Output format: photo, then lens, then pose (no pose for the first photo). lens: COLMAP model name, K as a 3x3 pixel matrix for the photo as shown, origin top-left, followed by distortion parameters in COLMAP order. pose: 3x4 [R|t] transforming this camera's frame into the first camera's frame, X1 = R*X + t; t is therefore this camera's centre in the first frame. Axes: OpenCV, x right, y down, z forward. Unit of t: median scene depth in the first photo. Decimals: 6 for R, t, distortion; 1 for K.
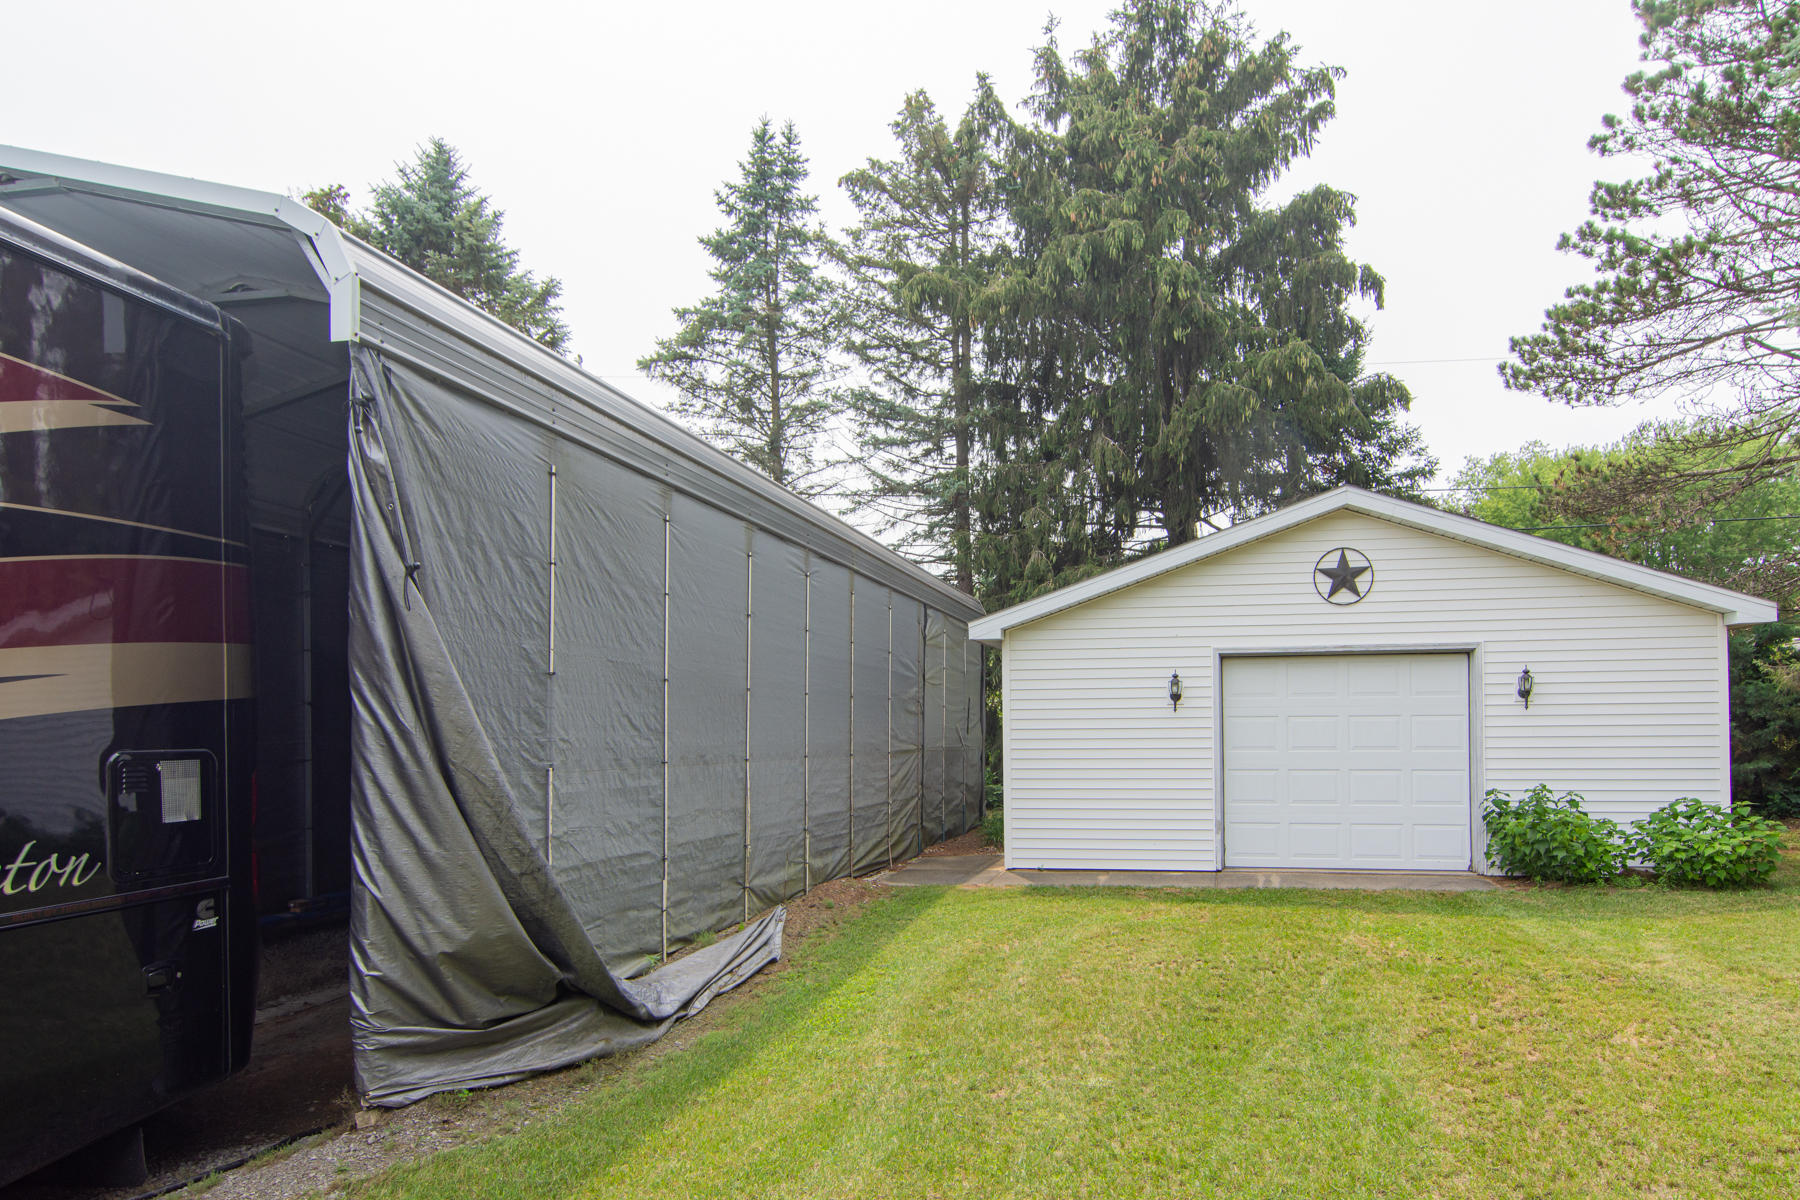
lens RADIAL K [[1560.3, 0, 900.4], [0, 1560.3, 711.5], [0, 0, 1]] dist [0.009644, 0.000447]
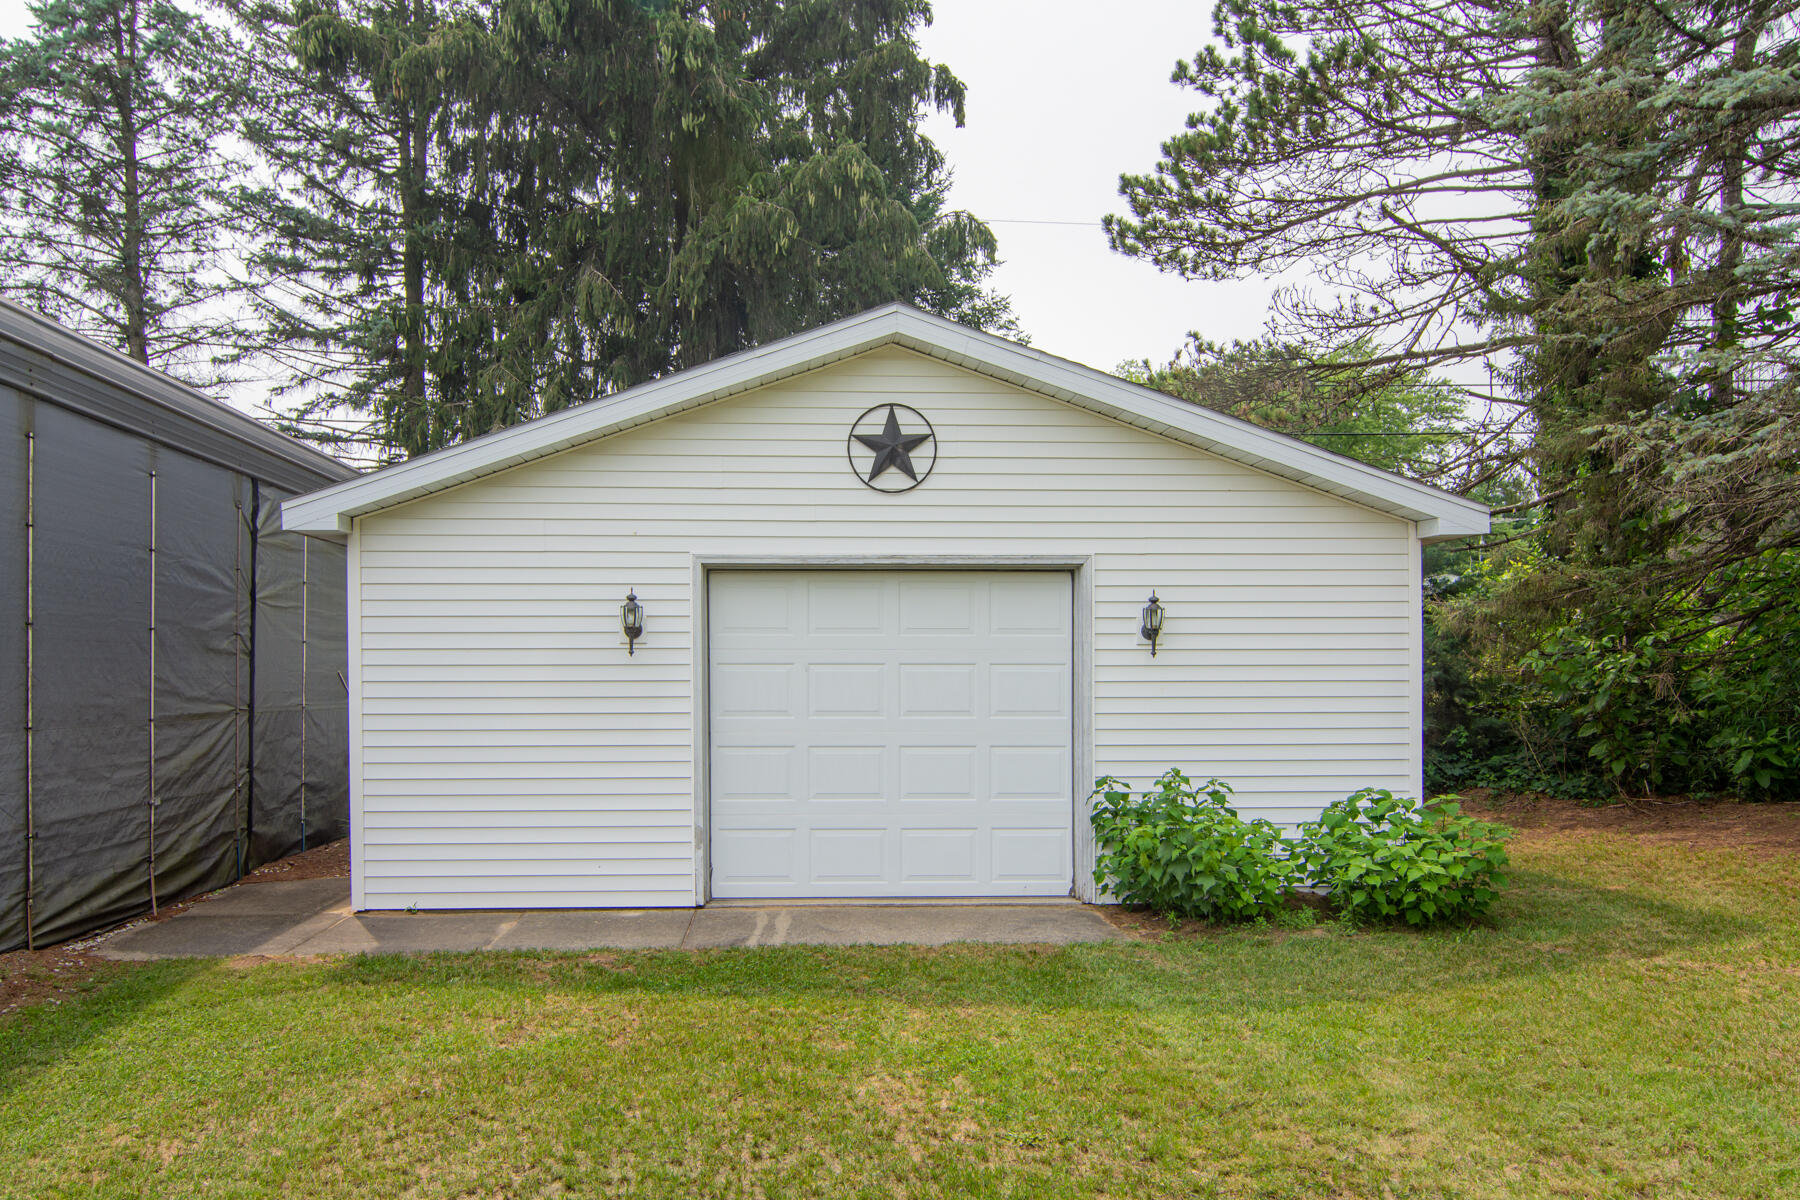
lens RADIAL K [[2077.1, 0, 900.0], [0, 2077.1, 600.0], [0, 0, 1]] dist [0.077947, -0.005653]
pose [[0.963623, 0.016462, 0.266756, 0.049644], [-0.010010, 0.999624, -0.025532, -0.001498], [-0.267076, 0.021933, 0.963426, 0.146024]]
